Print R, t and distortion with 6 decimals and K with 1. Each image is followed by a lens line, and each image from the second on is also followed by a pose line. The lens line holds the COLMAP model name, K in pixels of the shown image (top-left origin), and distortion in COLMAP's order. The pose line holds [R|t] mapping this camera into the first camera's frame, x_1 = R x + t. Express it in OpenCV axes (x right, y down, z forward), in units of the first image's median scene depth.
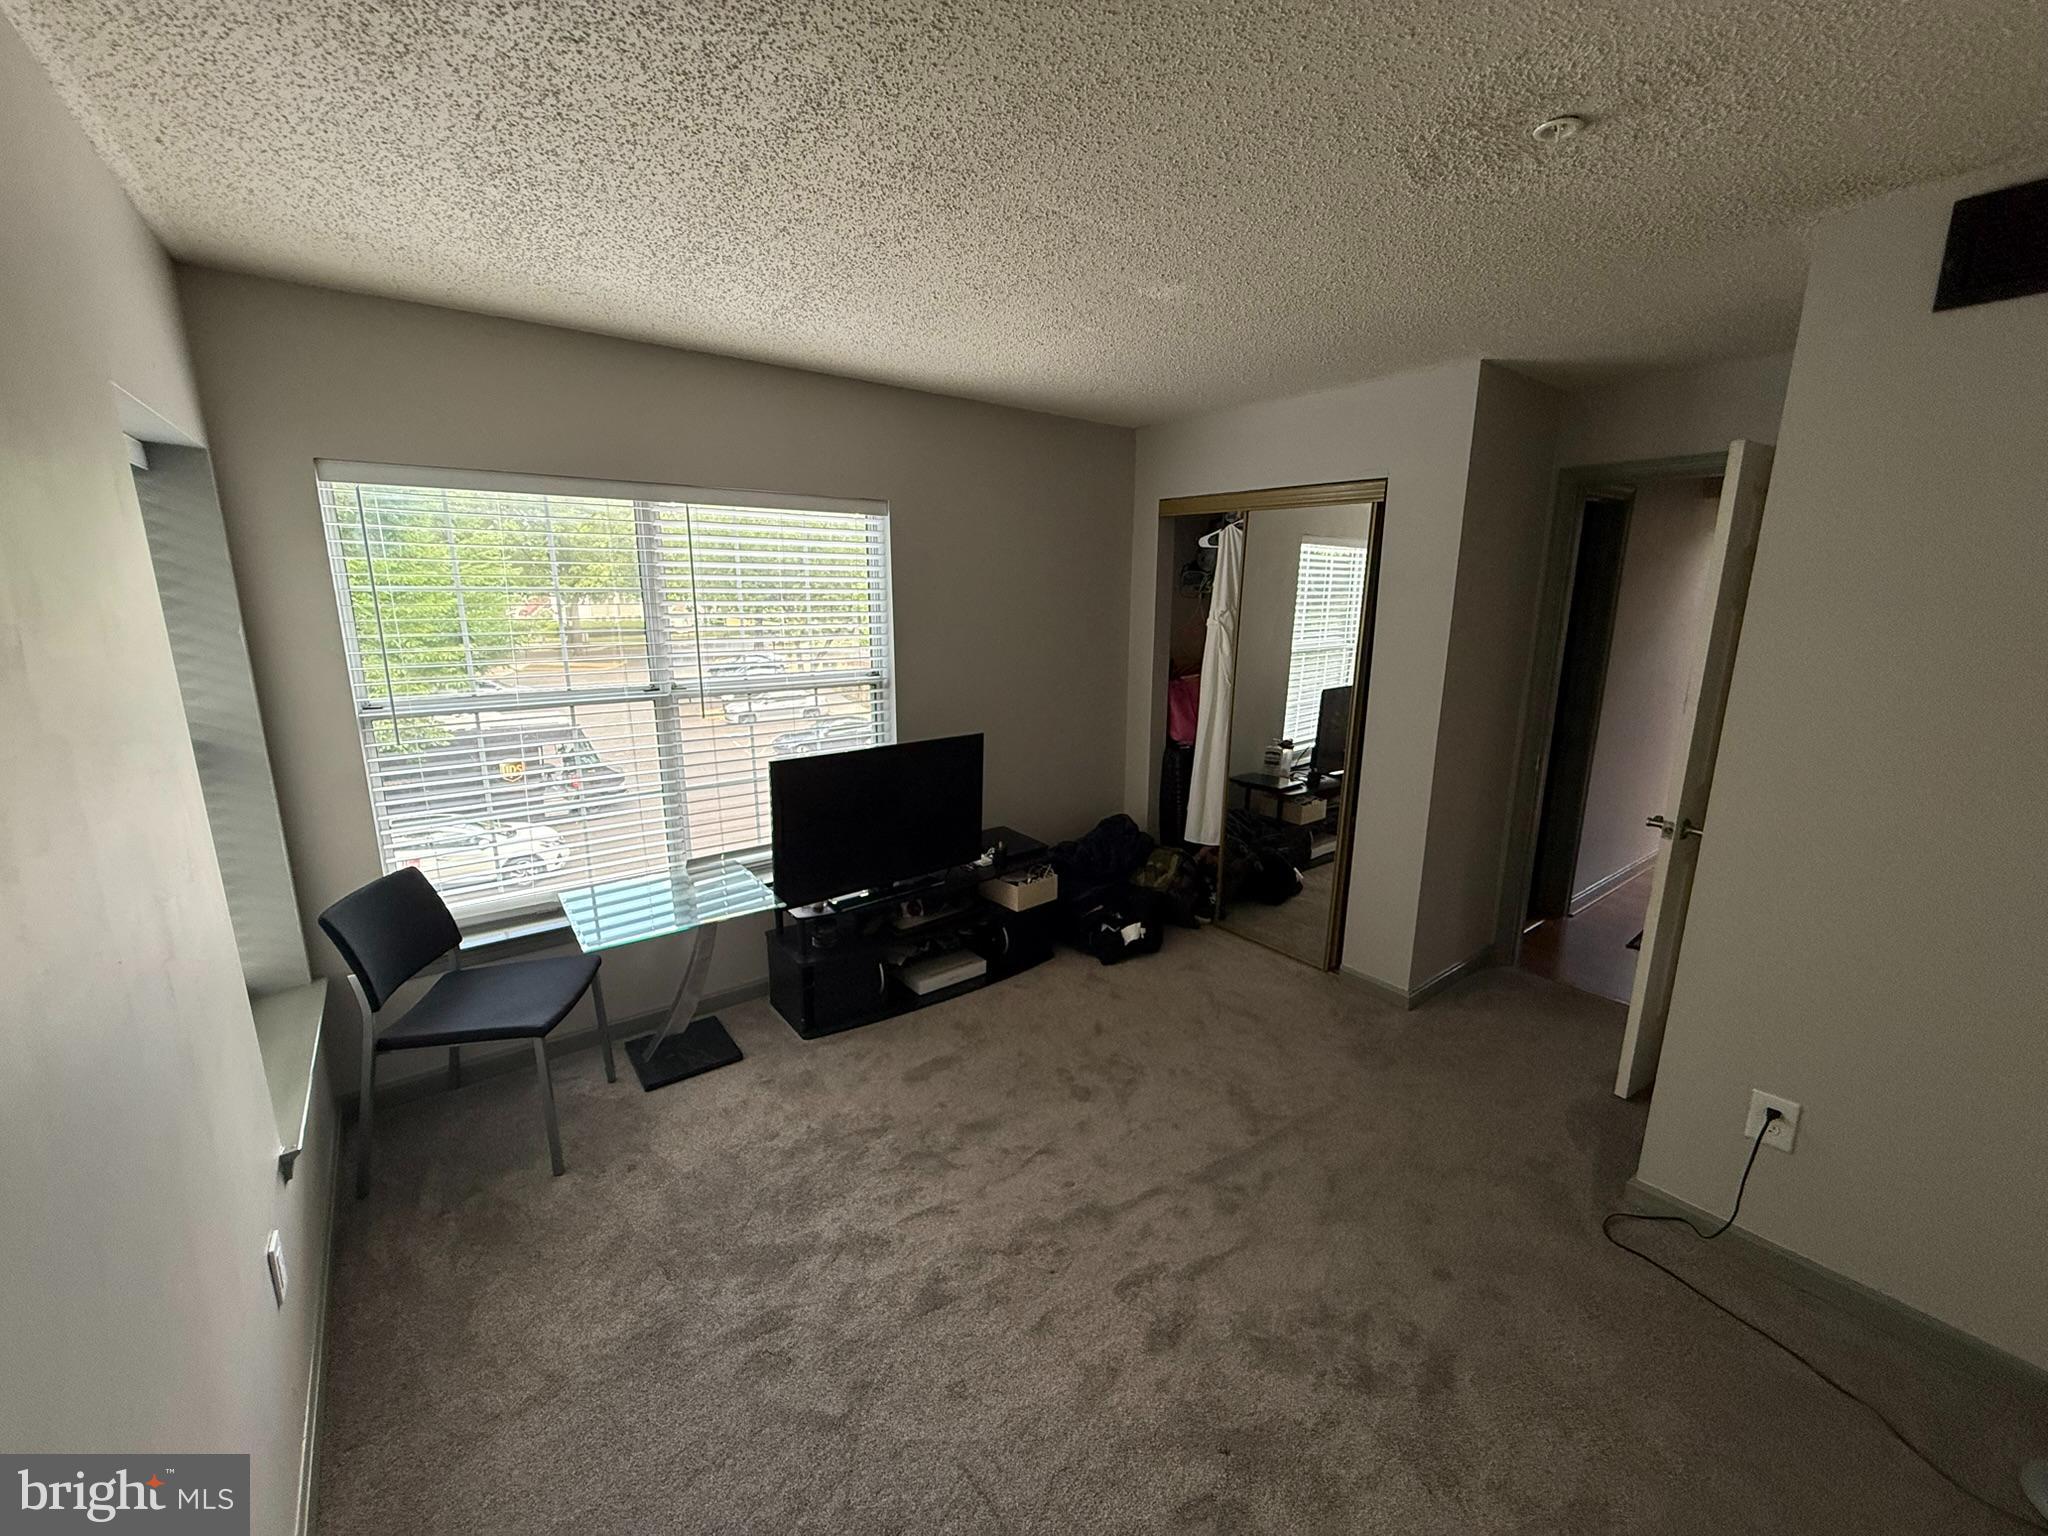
lens RADIAL K [[807.1, 0, 1024.0], [0, 807.1, 768.0], [0, 0, 1]] dist [-0.000521, 0.000056]
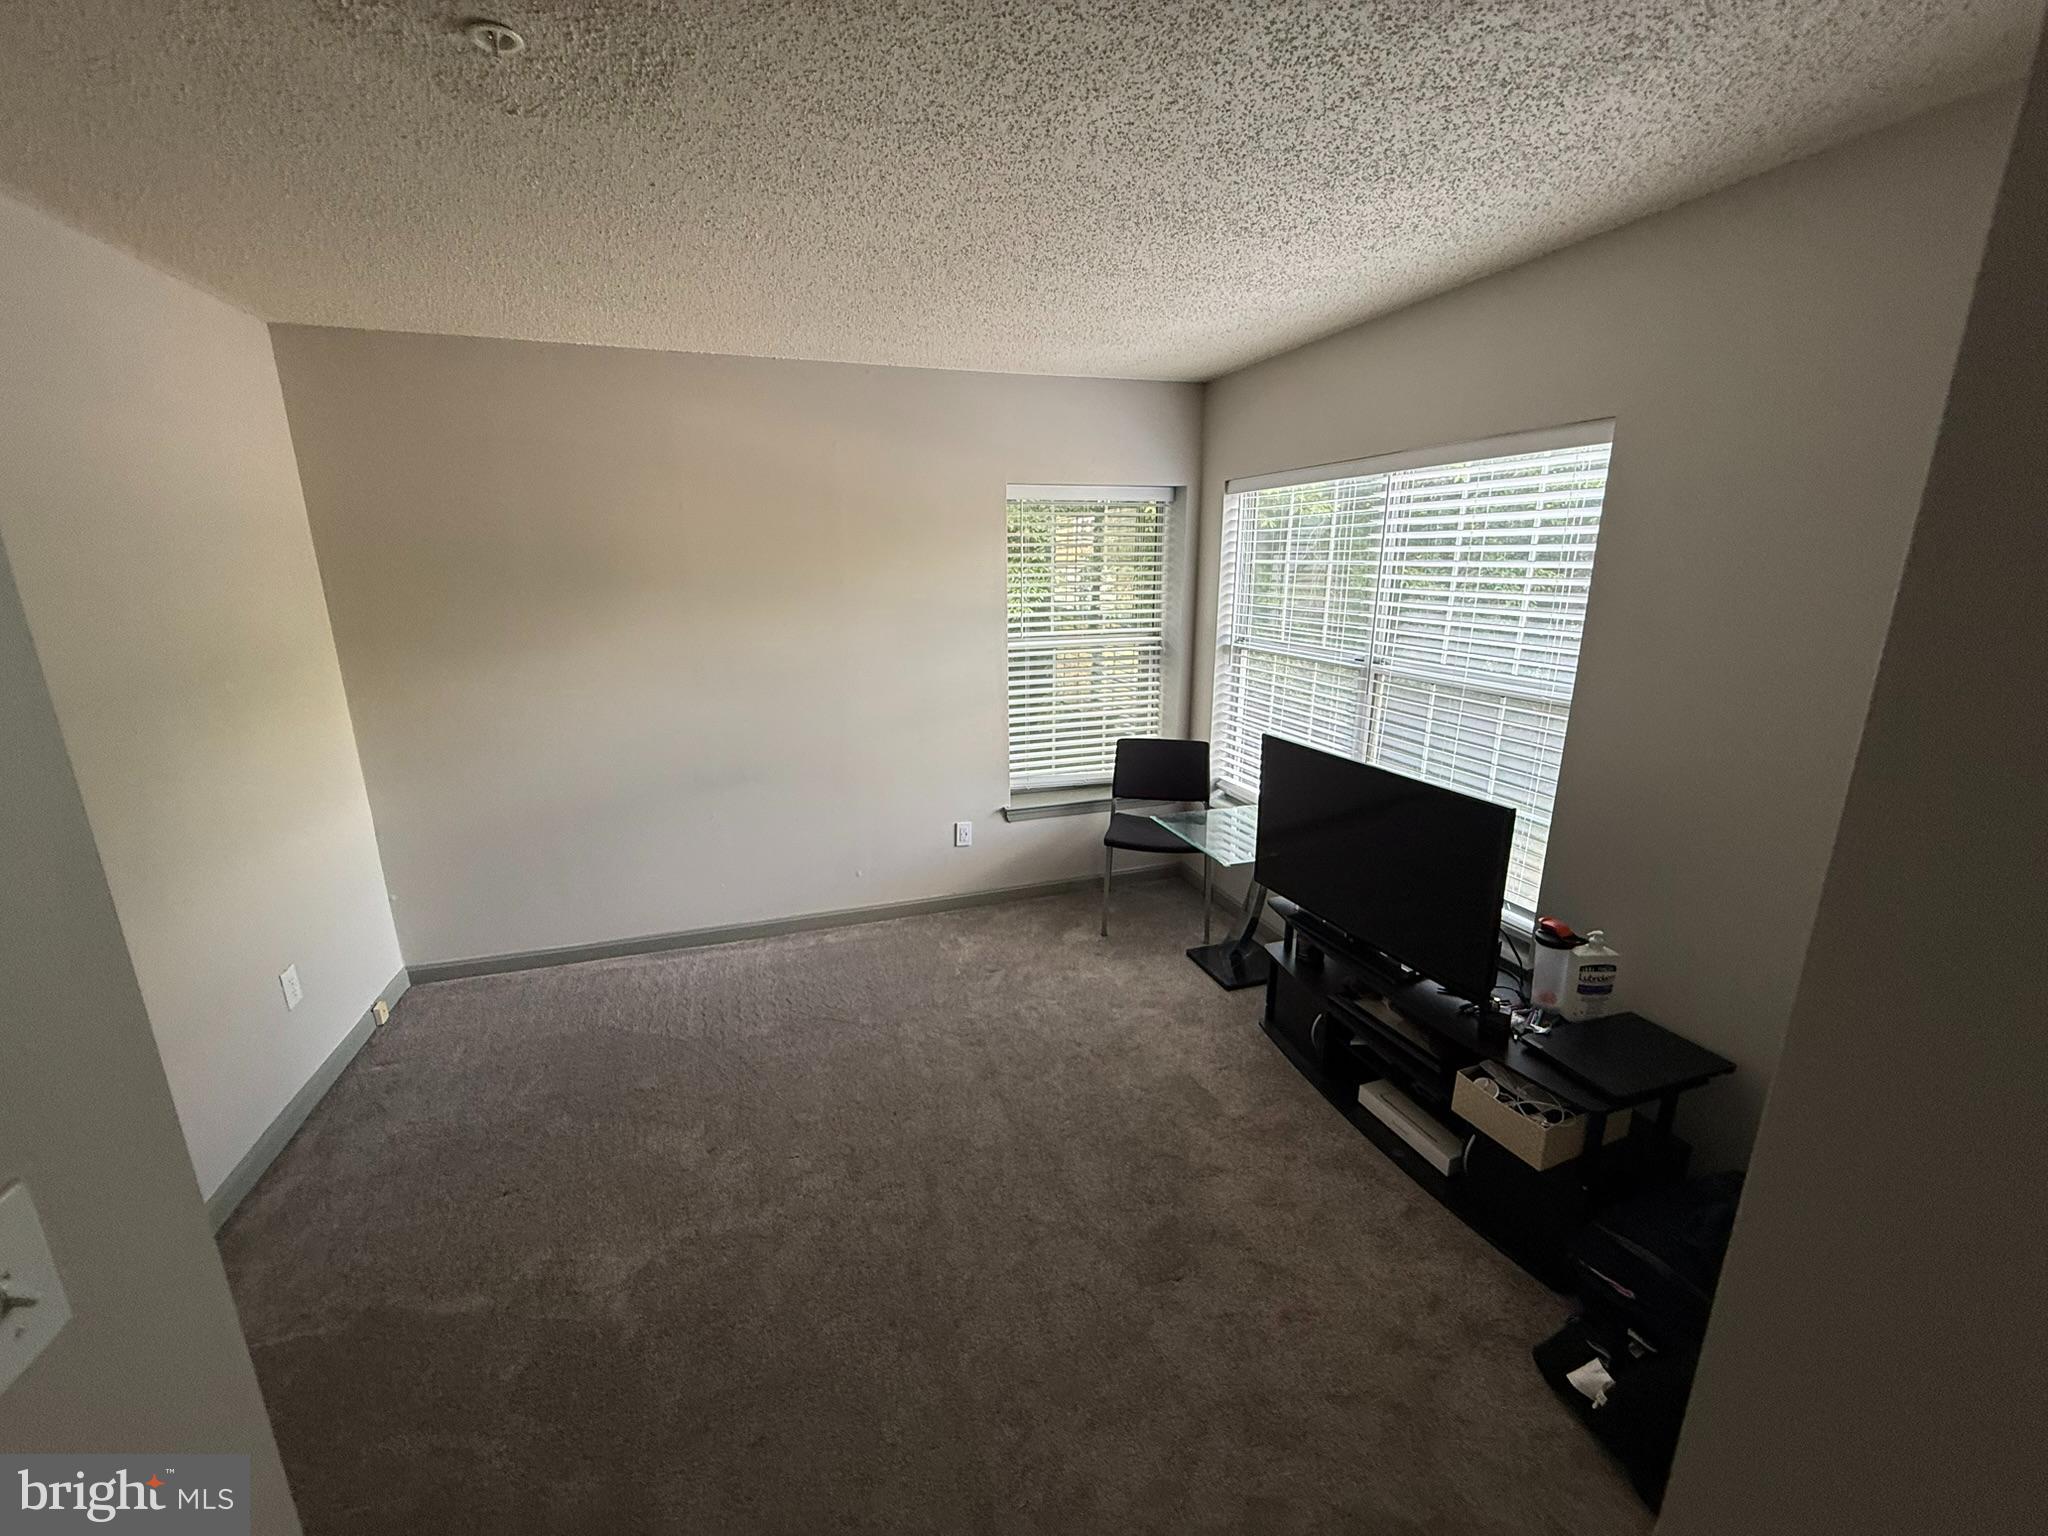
lens RADIAL K [[807.1, 0, 1024.0], [0, 807.1, 768.0], [0, 0, 1]] dist [-0.000521, 0.000056]
pose [[-0.326627, 0.229713, -0.916813, 0.647287], [-0.206066, 0.929372, 0.306274, -0.191654], [0.922416, 0.288962, -0.256222, 0.881364]]
